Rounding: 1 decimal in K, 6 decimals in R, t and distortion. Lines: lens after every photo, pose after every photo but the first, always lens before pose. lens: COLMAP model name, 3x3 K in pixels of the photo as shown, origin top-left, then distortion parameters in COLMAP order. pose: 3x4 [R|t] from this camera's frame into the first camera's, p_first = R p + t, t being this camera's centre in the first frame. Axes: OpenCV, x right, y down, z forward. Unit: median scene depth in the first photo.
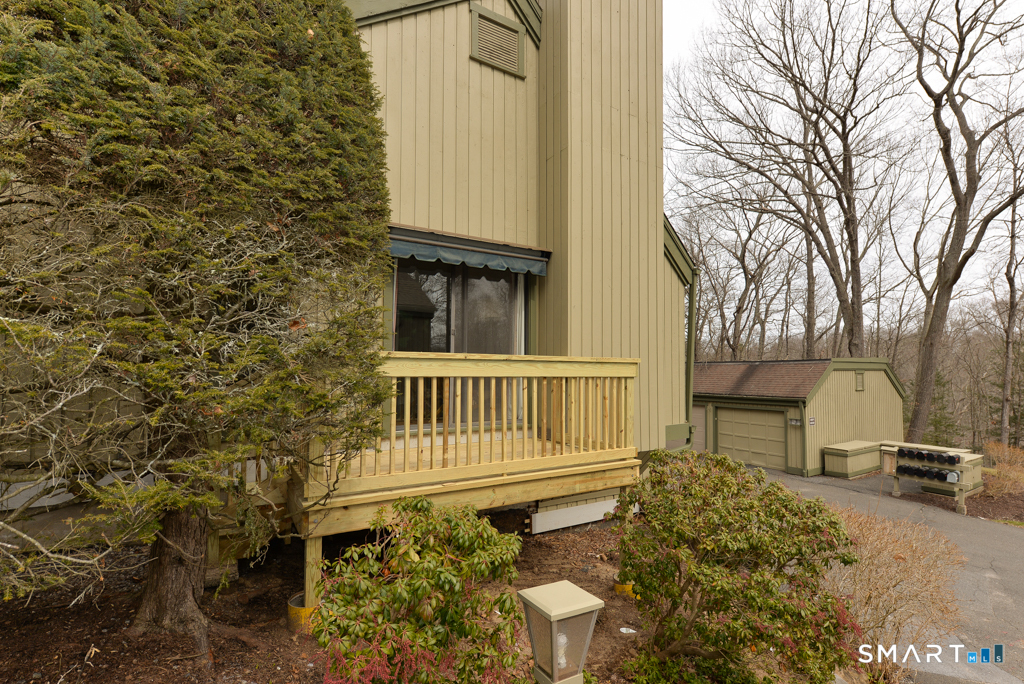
lens RADIAL K [[503.1, 0, 512.0], [0, 503.1, 342.0], [0, 0, 1]] dist [0.002932, 0.000273]
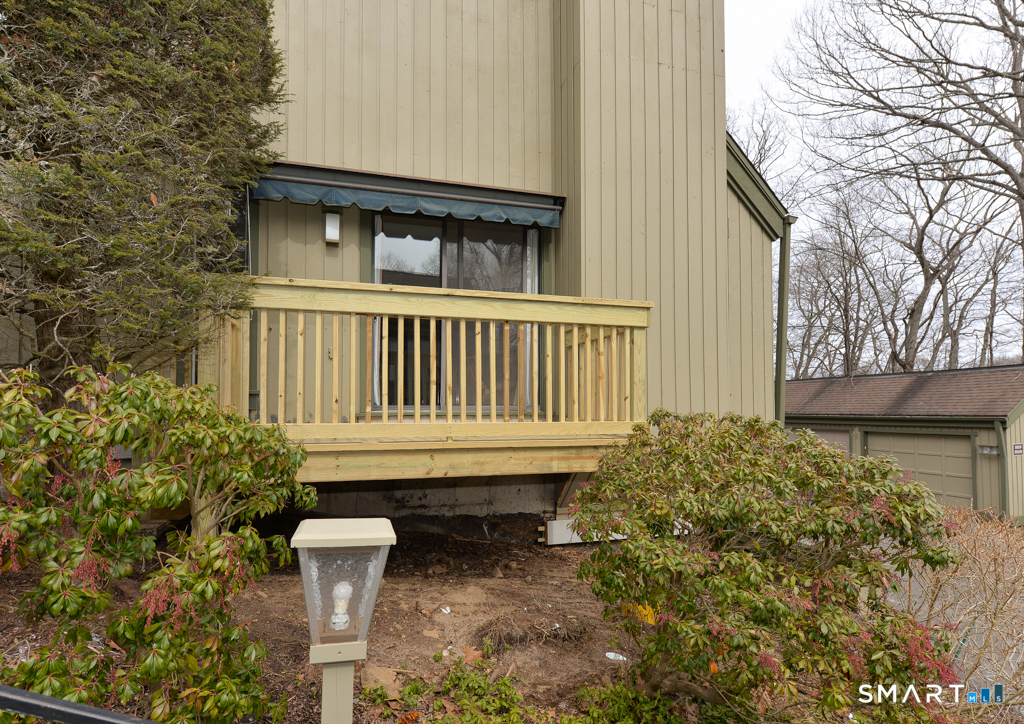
lens RADIAL K [[515.8, 0, 511.5], [0, 515.8, 408.8], [0, 0, 1]] dist [-0.000110, -0.000372]
pose [[0.955830, -0.014305, -0.293573, 0.130062], [0.016239, 0.999860, 0.004149, 0.086526], [0.293472, -0.008733, 0.955928, 0.100717]]
